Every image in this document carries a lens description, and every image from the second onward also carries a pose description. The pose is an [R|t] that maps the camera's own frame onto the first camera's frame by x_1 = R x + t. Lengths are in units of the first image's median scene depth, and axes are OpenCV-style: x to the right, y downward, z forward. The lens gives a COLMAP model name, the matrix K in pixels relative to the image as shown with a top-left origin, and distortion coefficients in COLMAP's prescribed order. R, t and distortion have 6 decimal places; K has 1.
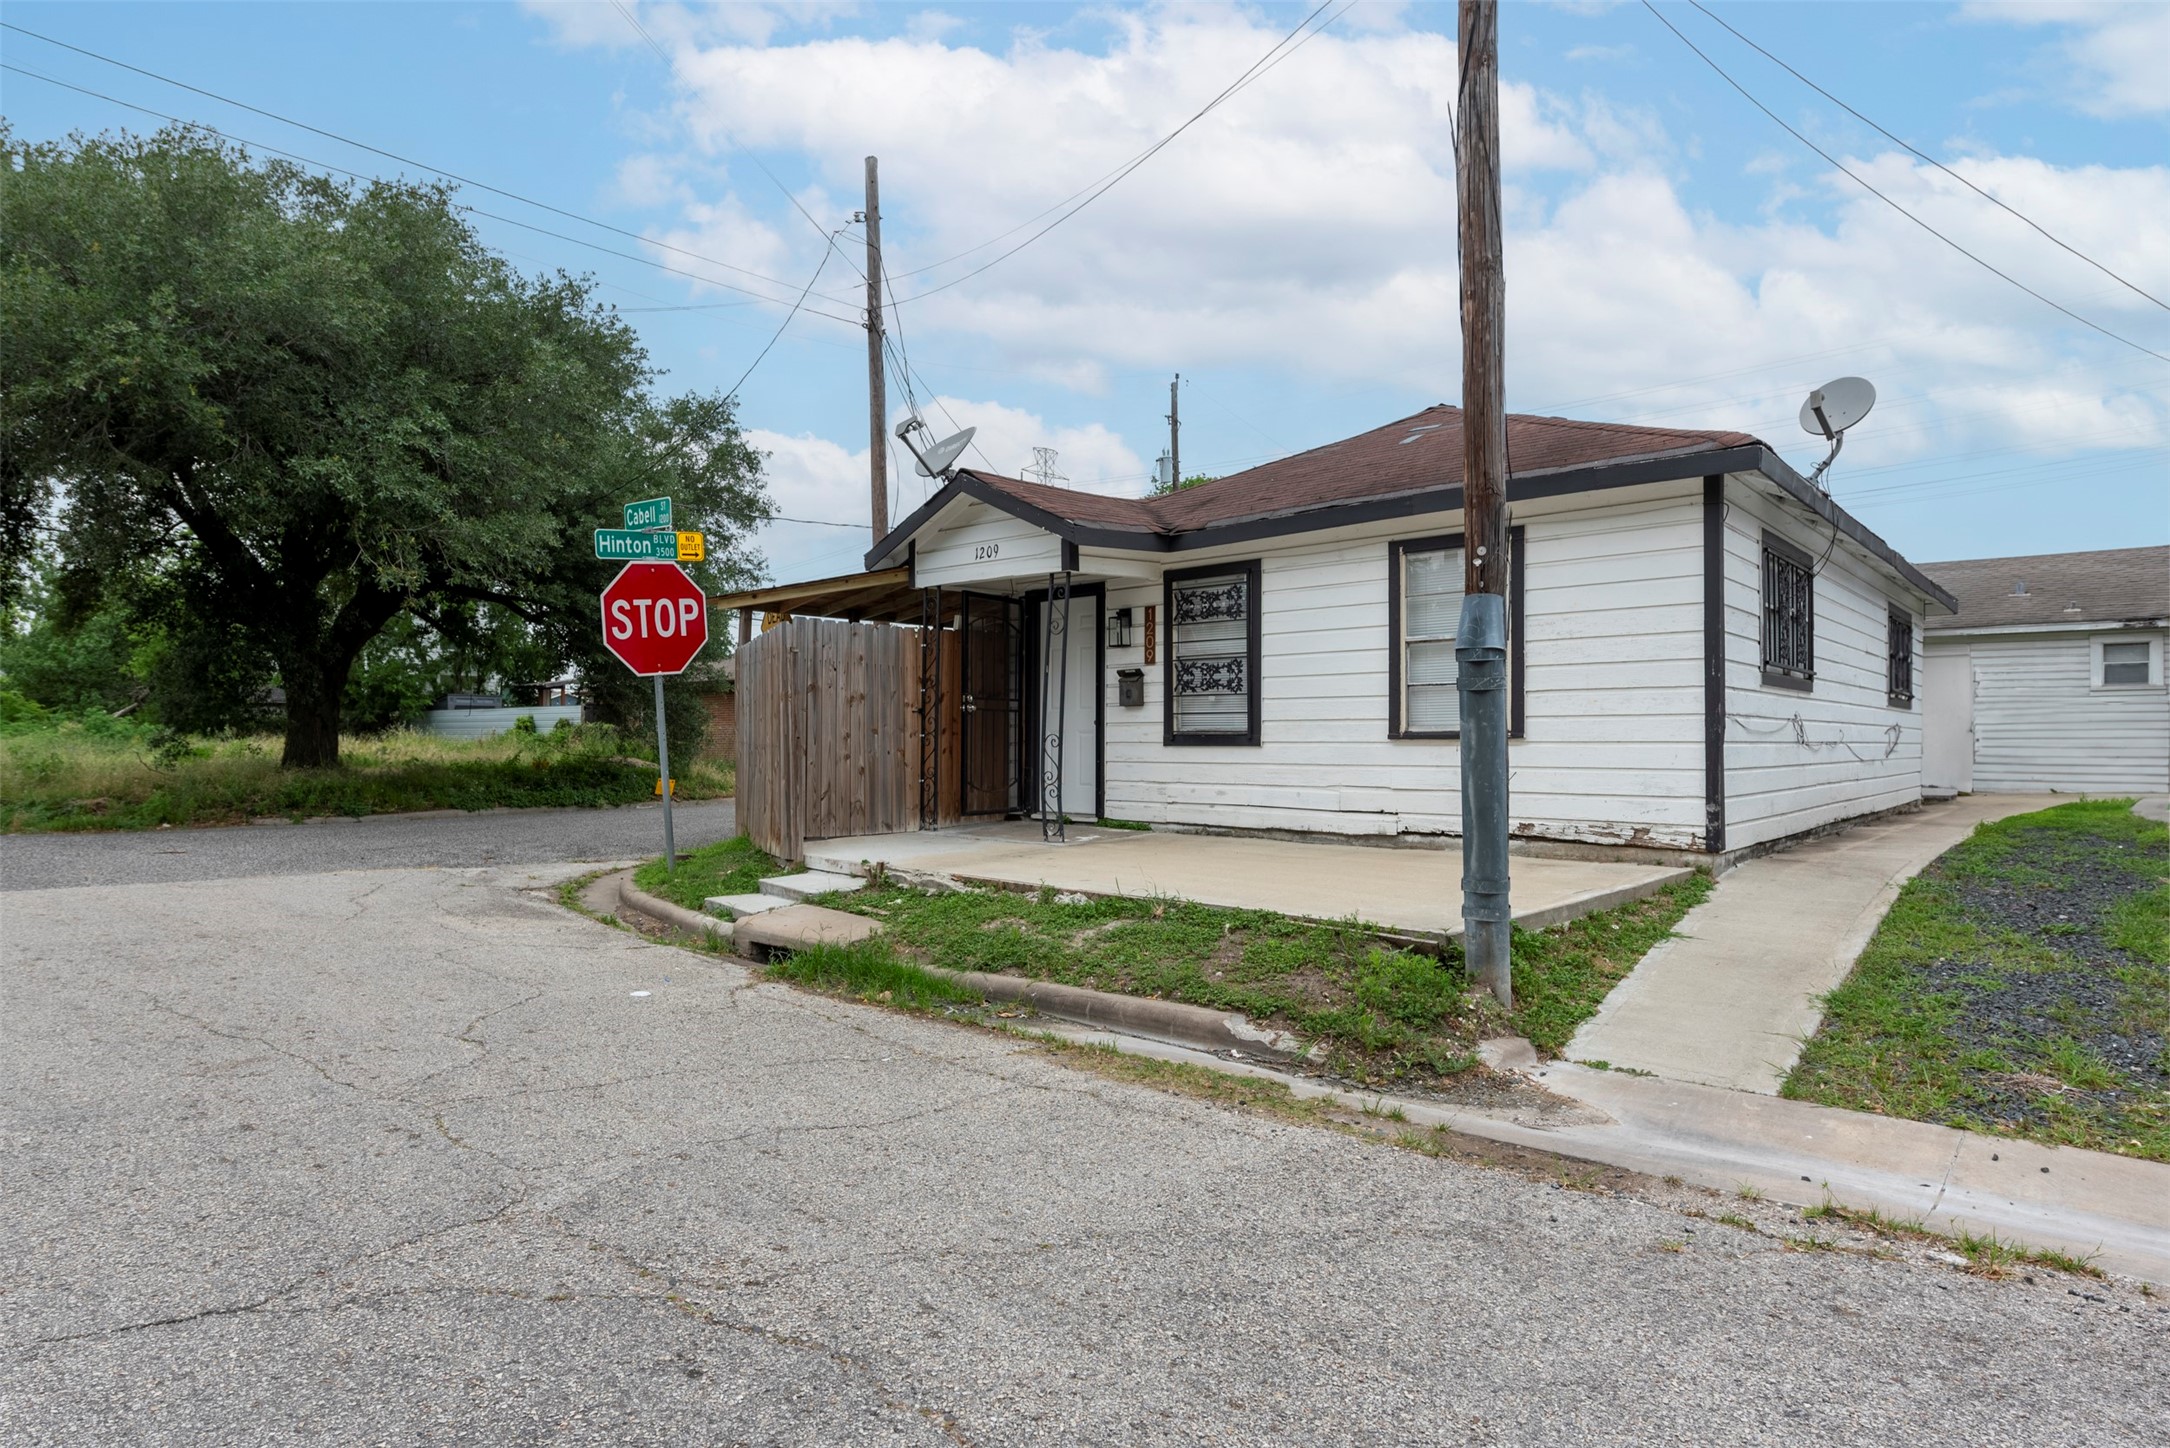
lens RADIAL K [[1174.8, 0, 1085.5], [0, 1174.8, 728.1], [0, 0, 1]] dist [-0.000749, -0.000151]
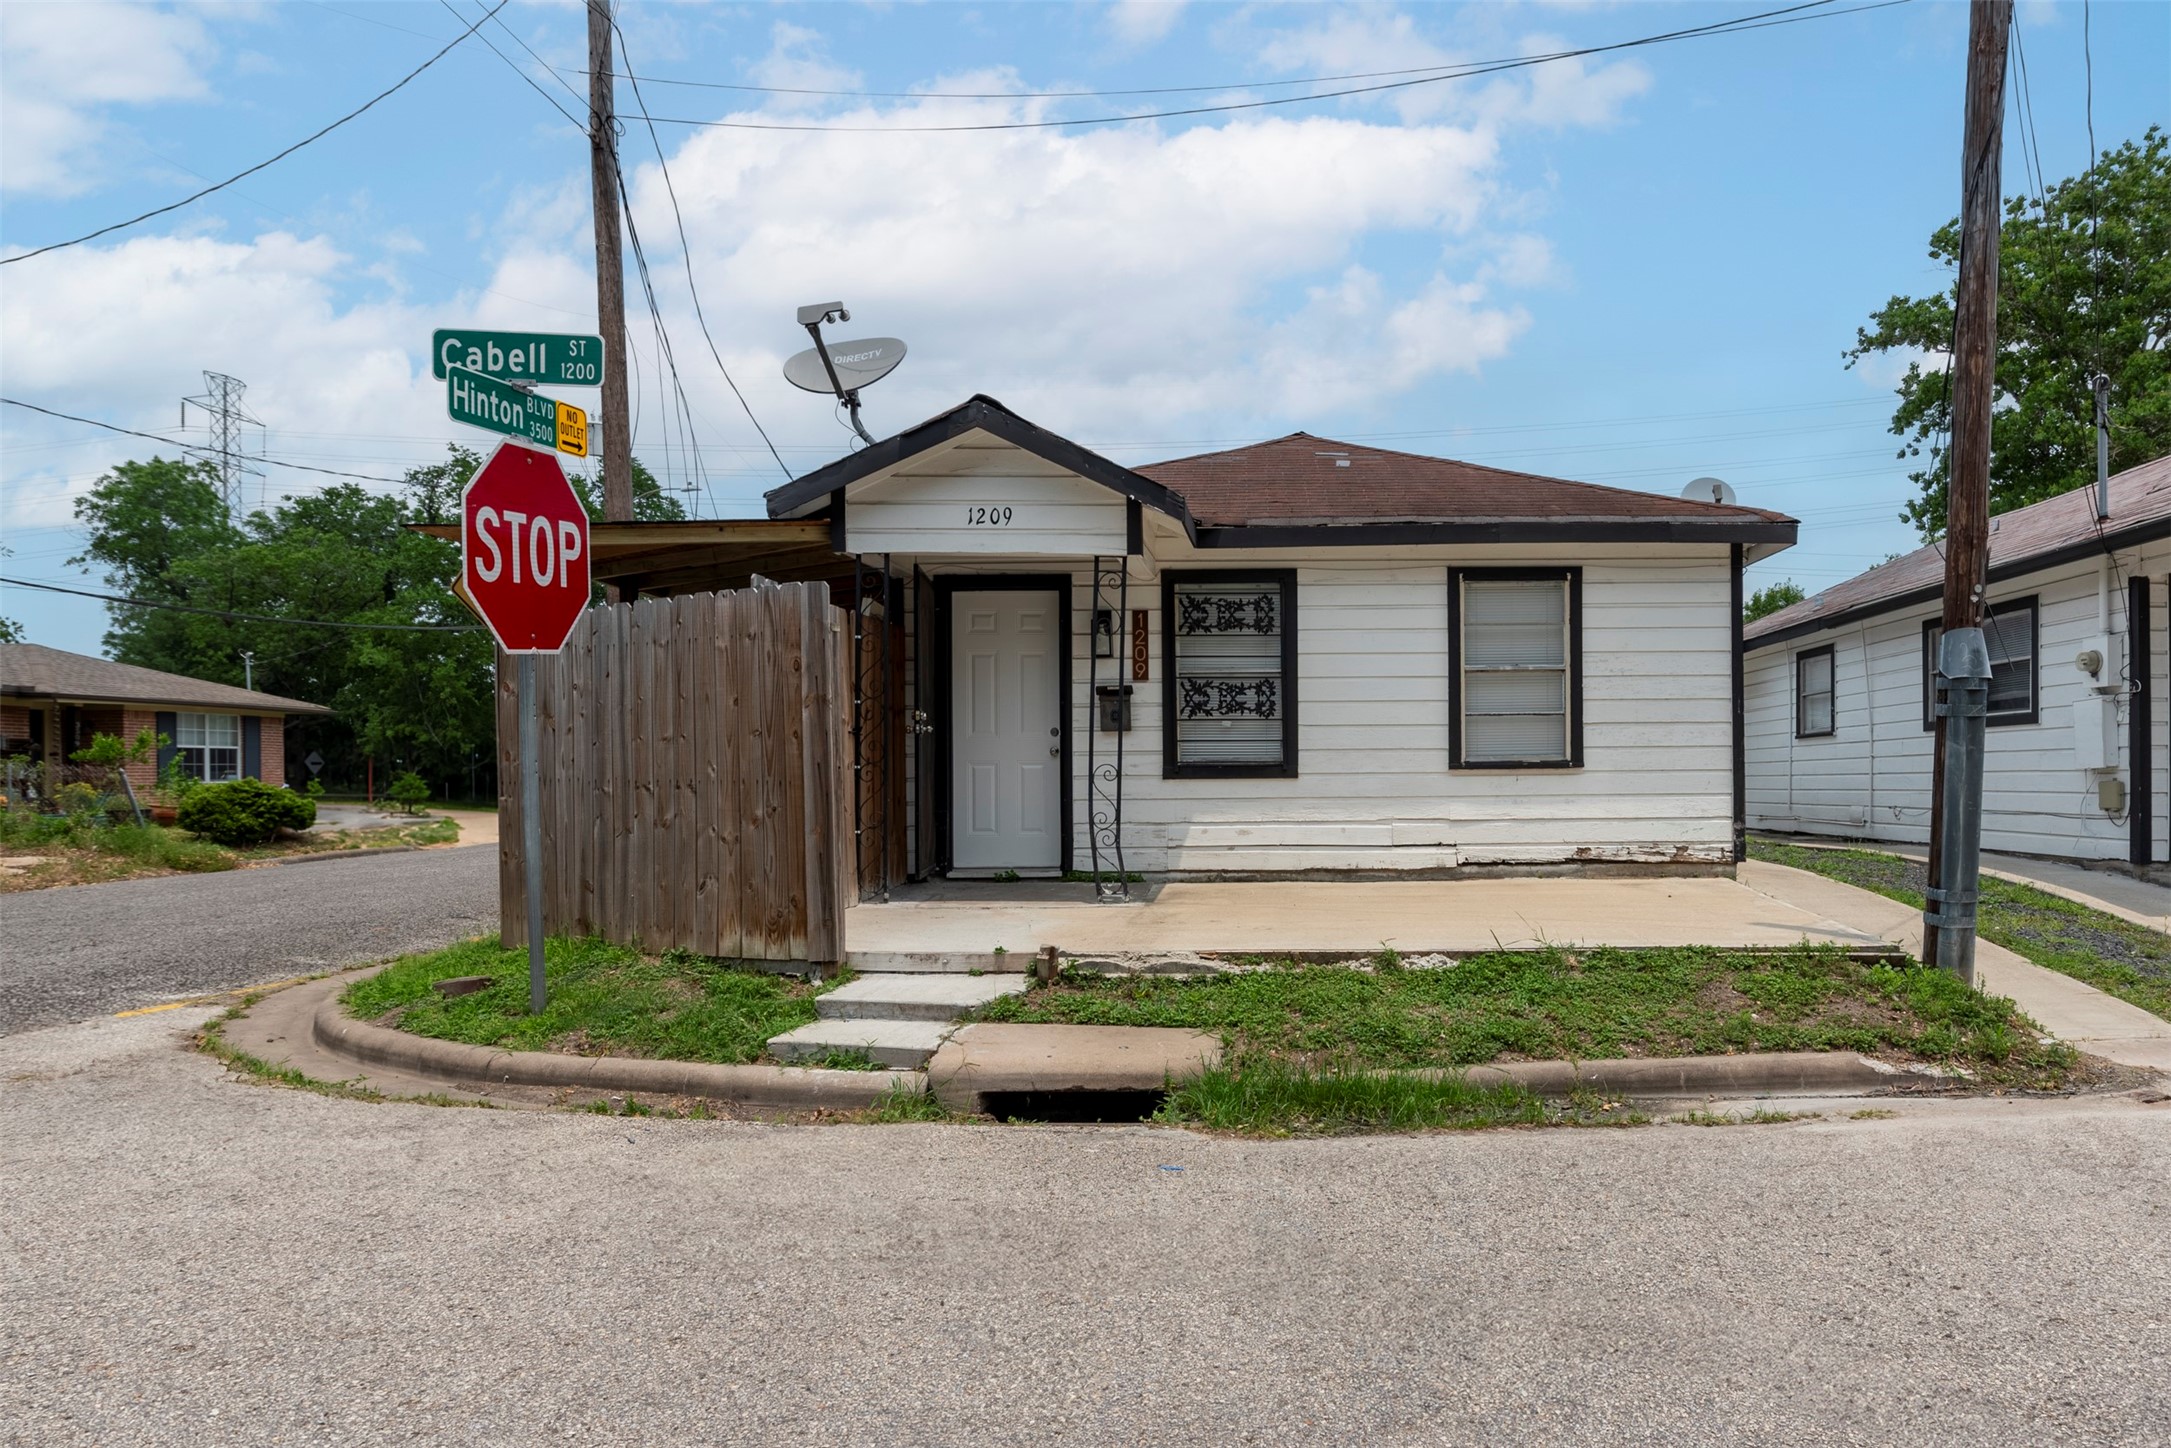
lens RADIAL K [[1222.6, 0, 1088.8], [0, 1222.6, 779.2], [0, 0, 1]] dist [0.000452, 0.000313]
pose [[0.722790, -0.004571, 0.691052, -0.599597], [0.000172, 0.999979, 0.006434, 0.010065], [-0.691067, -0.004532, 0.722776, 0.427978]]
